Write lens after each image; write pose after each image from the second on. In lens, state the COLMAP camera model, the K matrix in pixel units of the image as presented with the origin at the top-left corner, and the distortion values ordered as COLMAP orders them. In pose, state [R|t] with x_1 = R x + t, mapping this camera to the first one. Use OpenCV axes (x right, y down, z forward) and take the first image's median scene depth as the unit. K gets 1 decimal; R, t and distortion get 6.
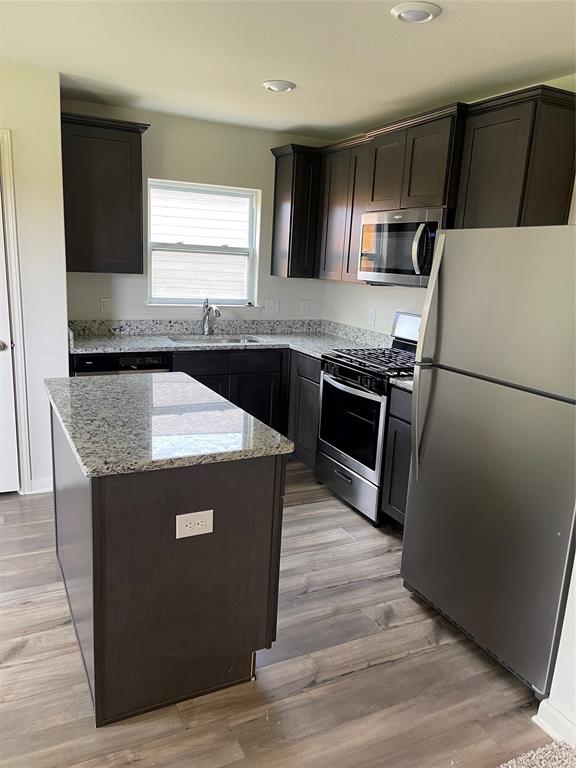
lens RADIAL K [[580.2, 0, 289.6], [0, 580.2, 394.2], [0, 0, 1]] dist [0.077913, -0.098422]
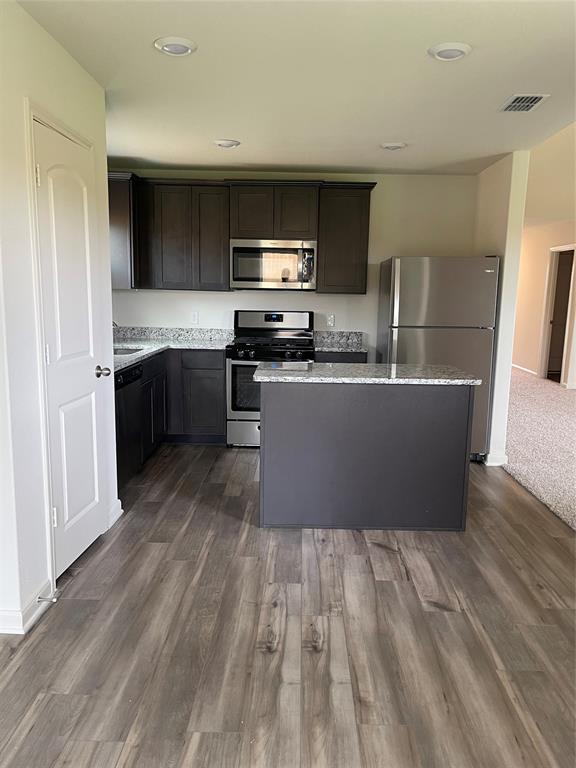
lens RADIAL K [[580.2, 0, 289.6], [0, 580.2, 394.2], [0, 0, 1]] dist [0.077913, -0.098422]
pose [[0.466331, -0.197766, 0.862220, -1.690504], [0.205297, 0.972273, 0.111974, -0.135022], [-0.860458, 0.124794, 0.494002, 0.423479]]
